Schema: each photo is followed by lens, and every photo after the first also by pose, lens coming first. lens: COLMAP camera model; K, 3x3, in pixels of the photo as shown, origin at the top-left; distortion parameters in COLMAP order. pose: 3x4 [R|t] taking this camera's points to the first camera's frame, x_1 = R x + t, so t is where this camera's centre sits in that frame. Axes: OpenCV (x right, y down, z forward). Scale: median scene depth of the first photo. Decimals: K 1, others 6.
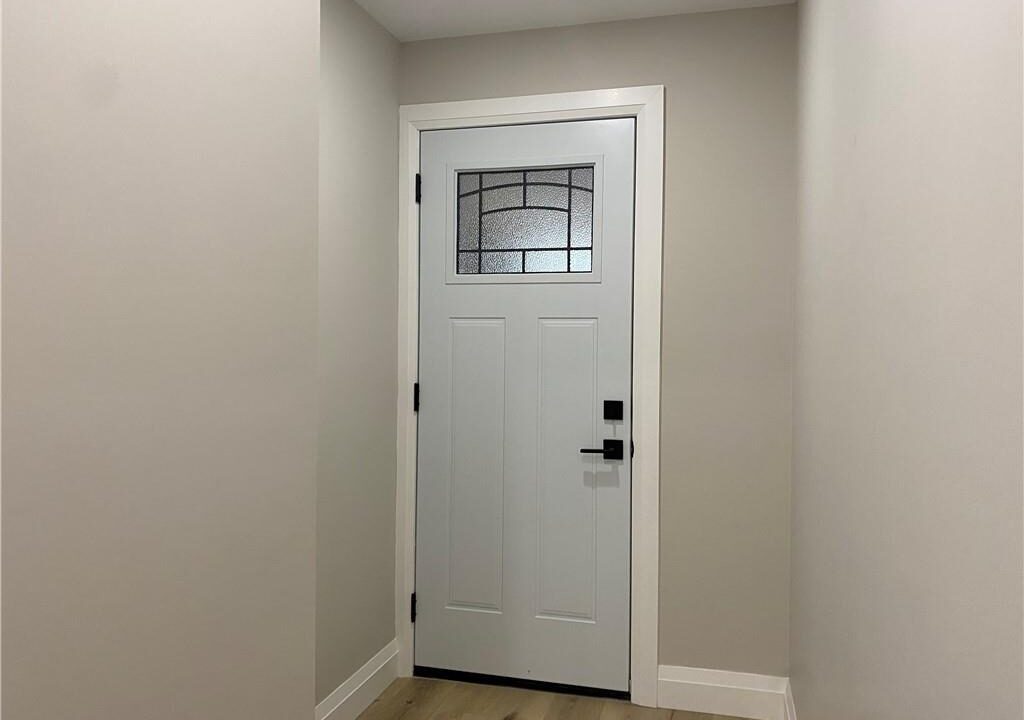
lens RADIAL K [[790.9, 0, 512.0], [0, 790.9, 360.0], [0, 0, 1]] dist [0.000549, -0.000493]
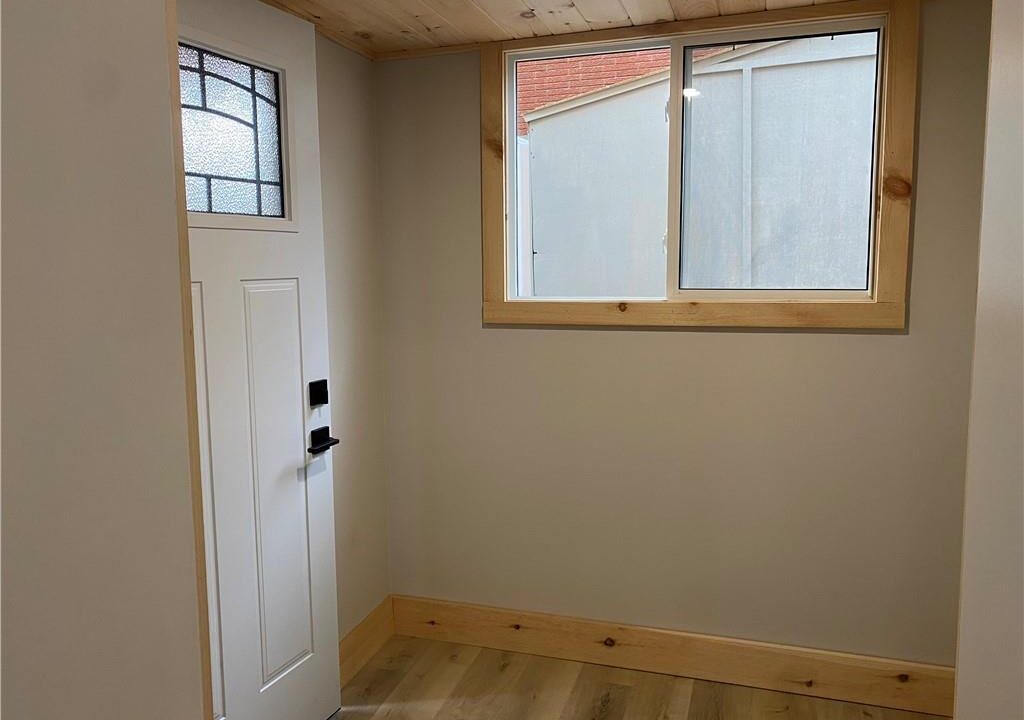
lens RADIAL K [[790.9, 0, 512.0], [0, 790.9, 360.0], [0, 0, 1]] dist [0.000549, -0.000493]
pose [[0.167692, -0.133841, 0.976712, -0.608794], [0.027627, 0.990990, 0.131054, -0.068466], [-0.985452, 0.005007, 0.169879, 0.652707]]
